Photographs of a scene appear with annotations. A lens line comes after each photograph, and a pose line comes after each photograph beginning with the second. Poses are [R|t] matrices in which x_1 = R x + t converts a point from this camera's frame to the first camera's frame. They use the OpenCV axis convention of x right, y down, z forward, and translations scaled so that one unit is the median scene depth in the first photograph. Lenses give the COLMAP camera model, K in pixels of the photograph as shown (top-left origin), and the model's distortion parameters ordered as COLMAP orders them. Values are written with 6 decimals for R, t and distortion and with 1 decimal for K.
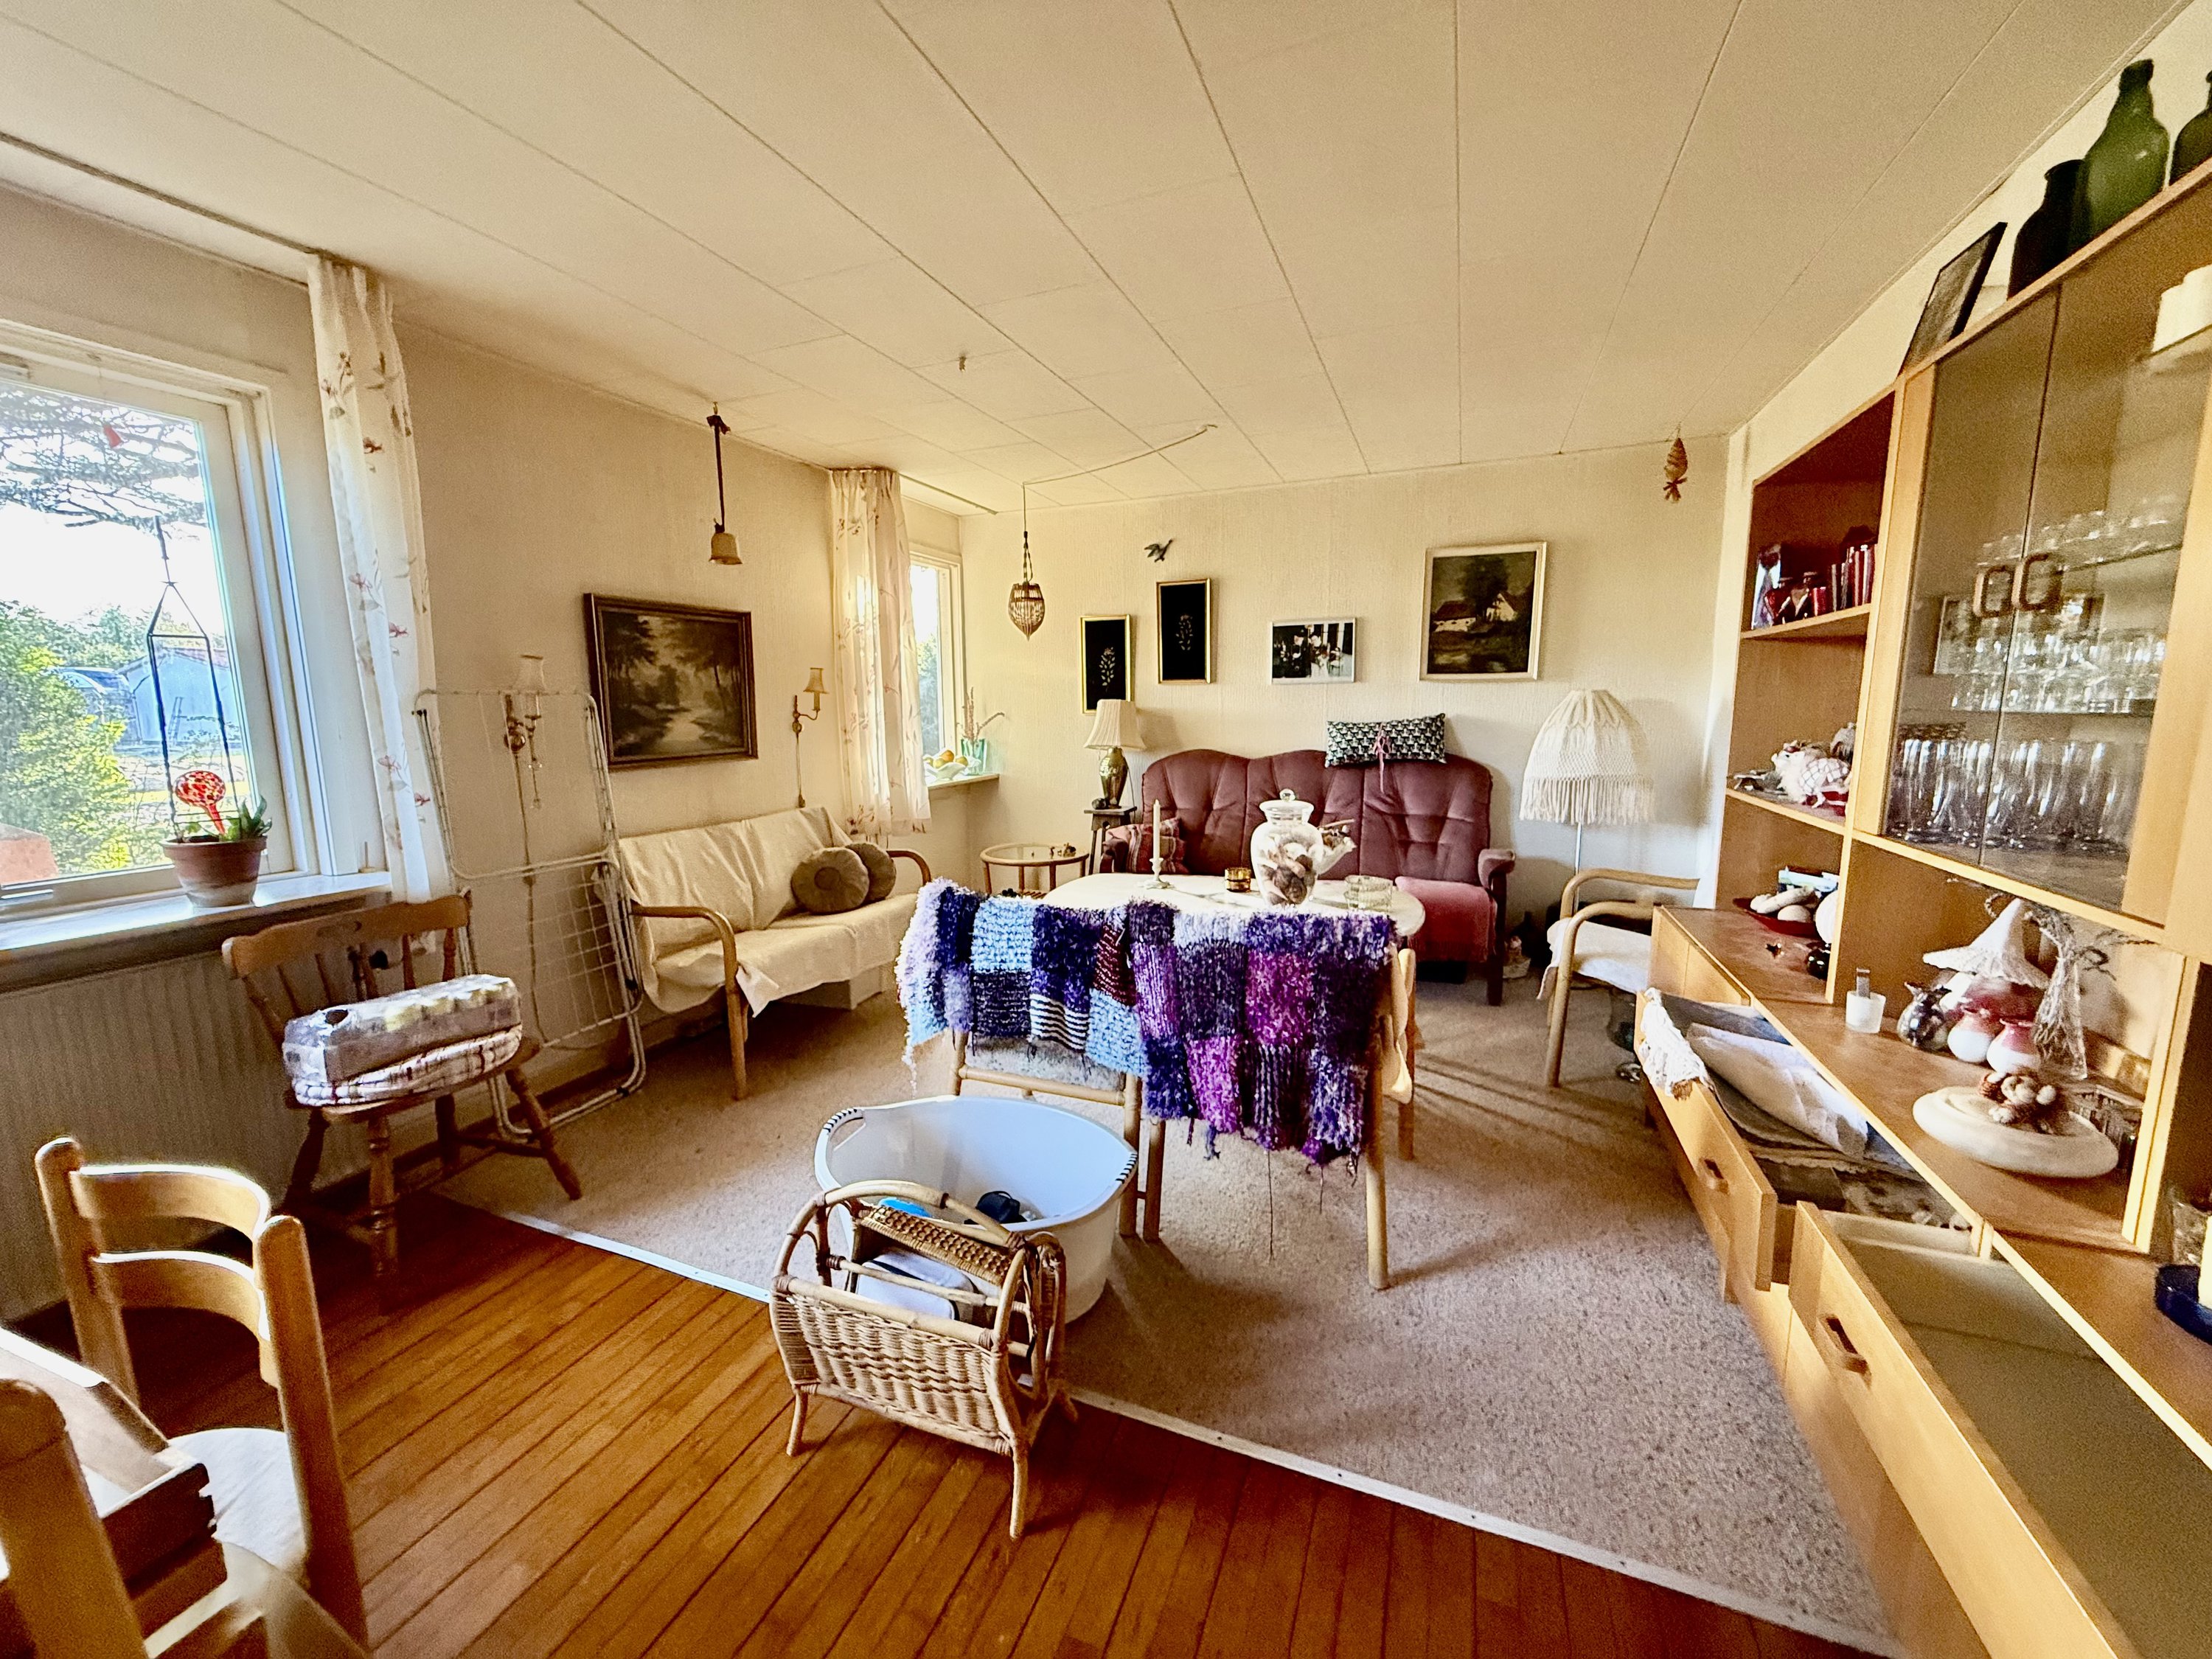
lens RADIAL K [[879.7, 0, 1098.7], [0, 879.7, 832.6], [0, 0, 1]] dist [-0.000207, -0.000131]
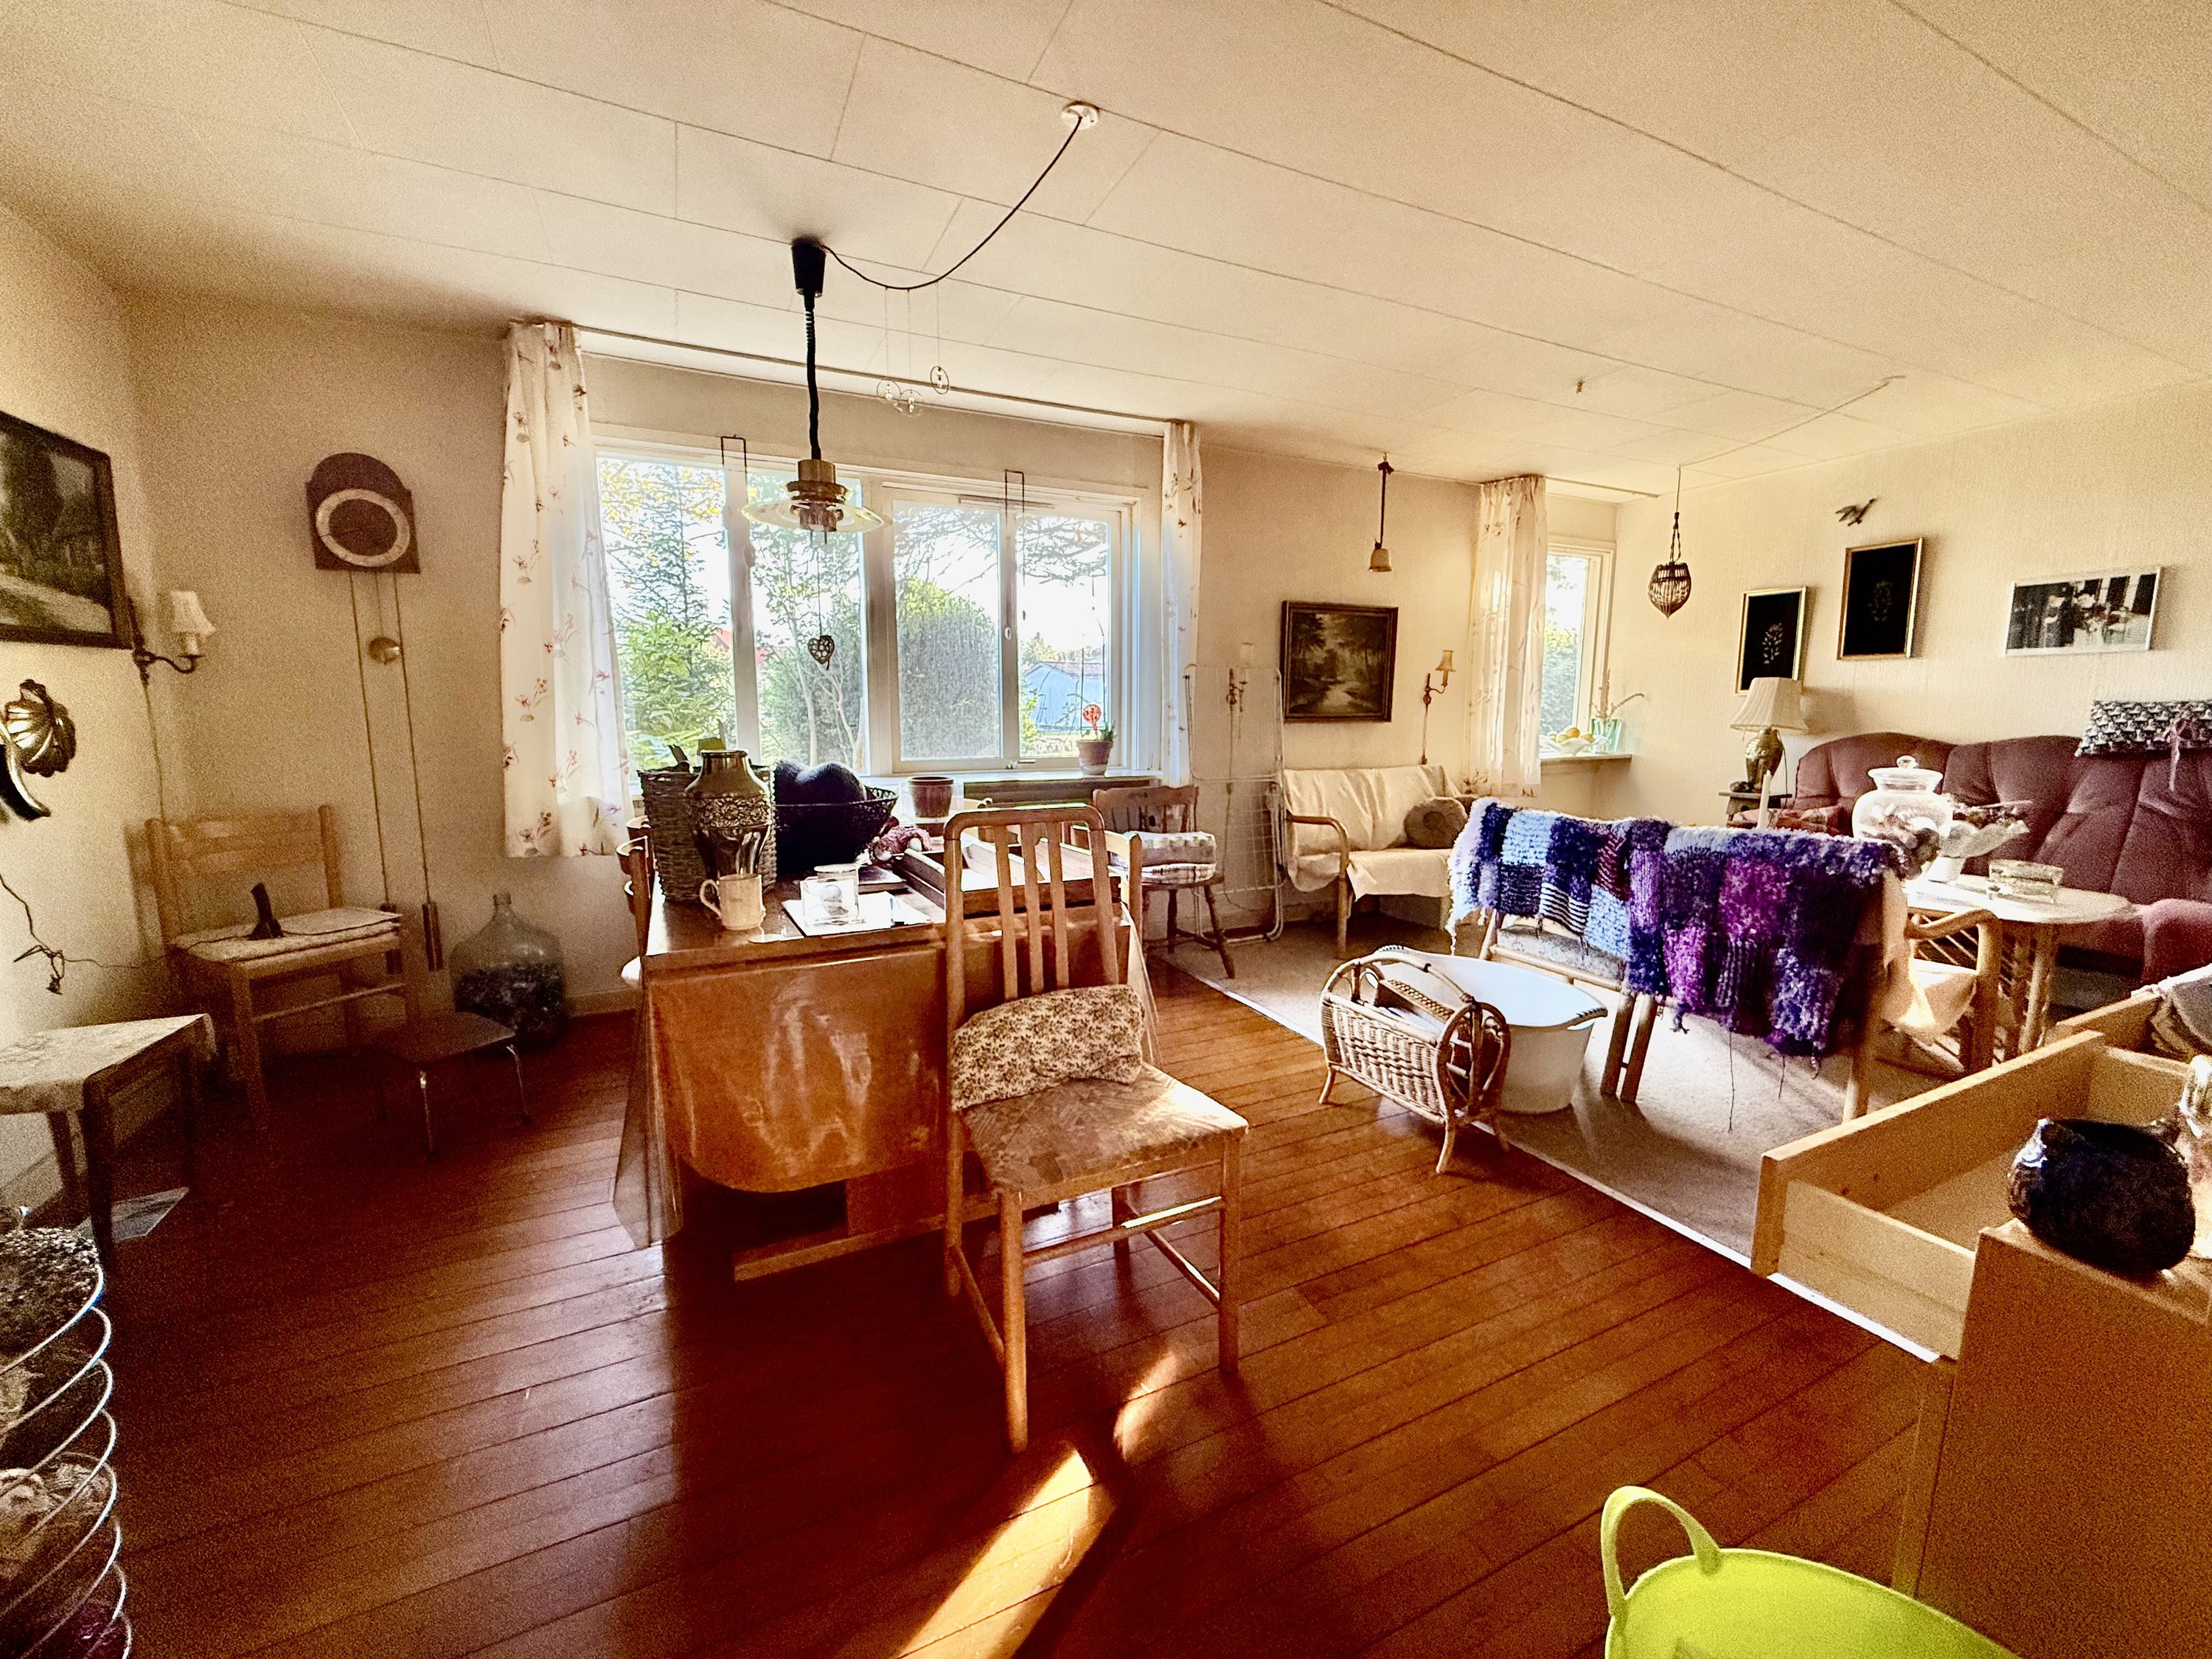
lens RADIAL K [[879.7, 0, 1099.7], [0, 879.7, 828.0], [0, 0, 1]] dist [-0.000207, -0.000131]
pose [[0.741550, 0.102847, -0.662968, 0.218494], [-0.108077, 0.993586, 0.033248, 0.097457], [0.662135, 0.046997, 0.747909, -0.309199]]
